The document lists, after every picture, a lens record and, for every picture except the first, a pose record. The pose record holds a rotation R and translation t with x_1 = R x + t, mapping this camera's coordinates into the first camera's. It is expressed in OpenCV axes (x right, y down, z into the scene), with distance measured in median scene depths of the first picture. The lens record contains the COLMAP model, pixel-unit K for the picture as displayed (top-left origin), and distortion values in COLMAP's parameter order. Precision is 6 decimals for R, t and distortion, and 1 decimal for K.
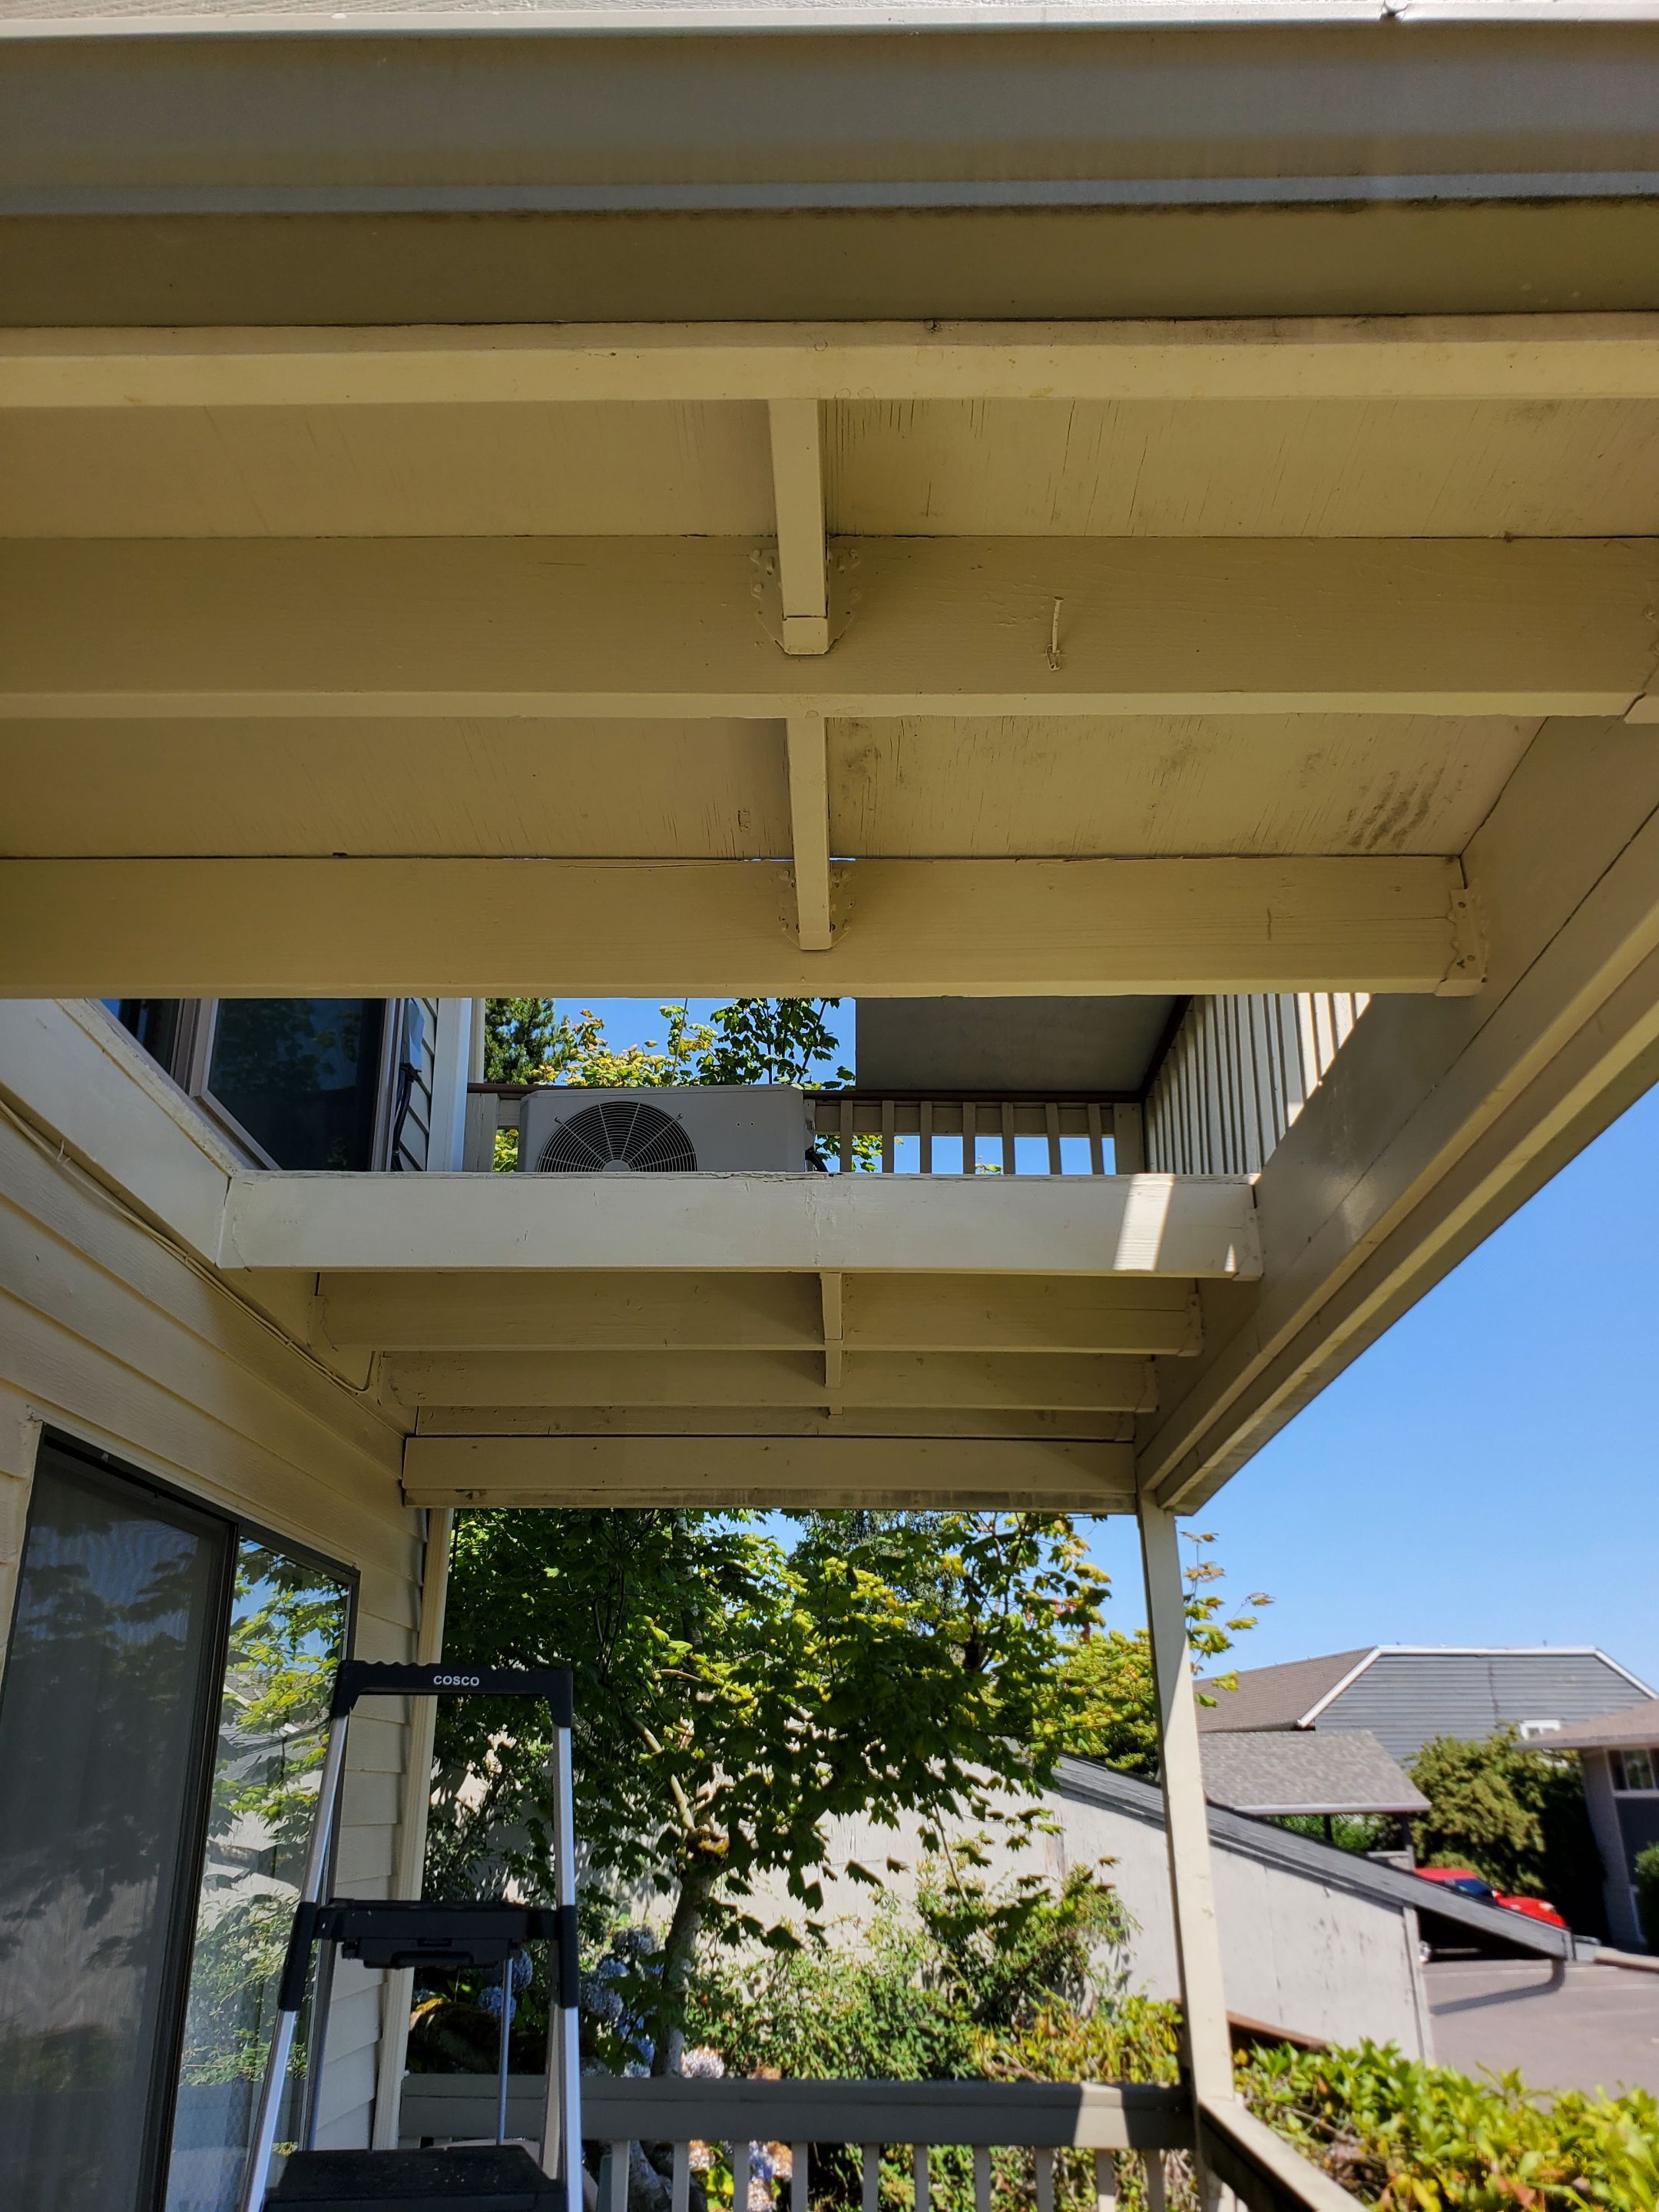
lens RADIAL K [[1687.5, 0, 829.5], [0, 1687.5, 1106.0], [0, 0, 1]] dist [0.004363, 0.001287]
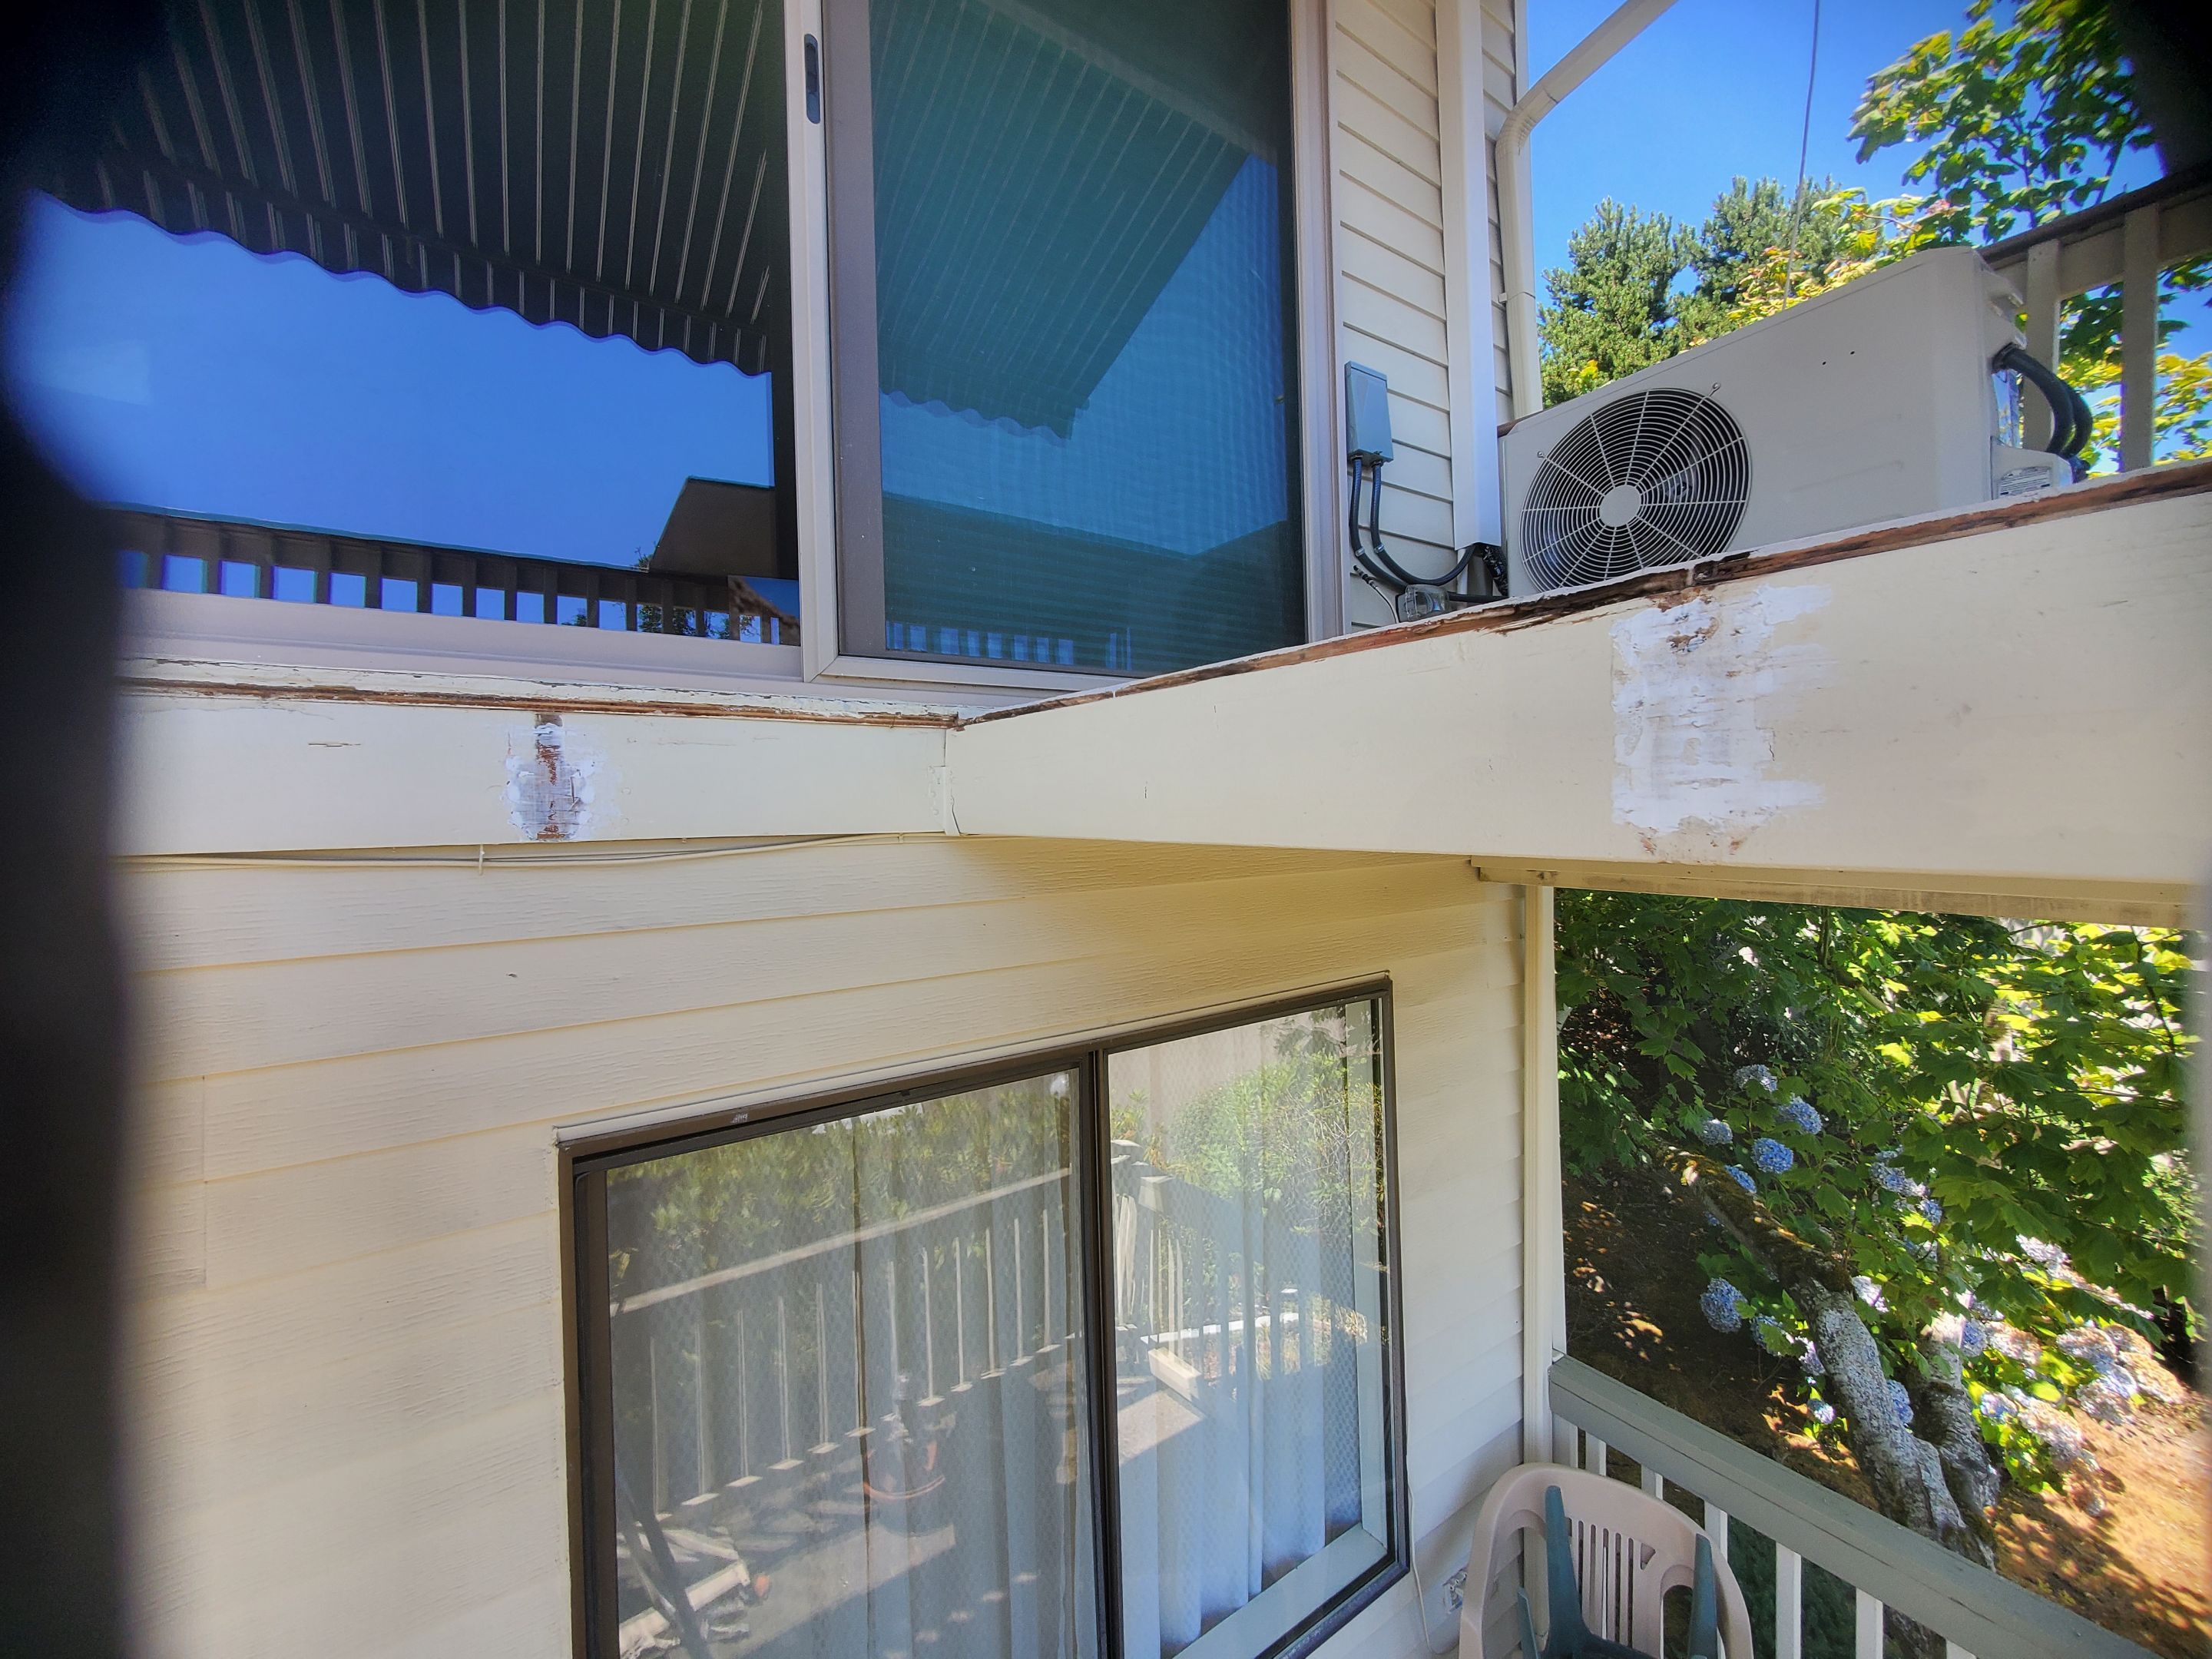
lens RADIAL K [[874.4, 0, 1106.6], [0, 874.4, 820.8], [0, 0, 1]] dist [0.001120, -0.000046]
pose [[0.572984, -0.010093, -0.819504, 0.058222], [0.330967, 0.917614, 0.220105, 0.007906], [0.749767, -0.397345, 0.529119, 0.562265]]
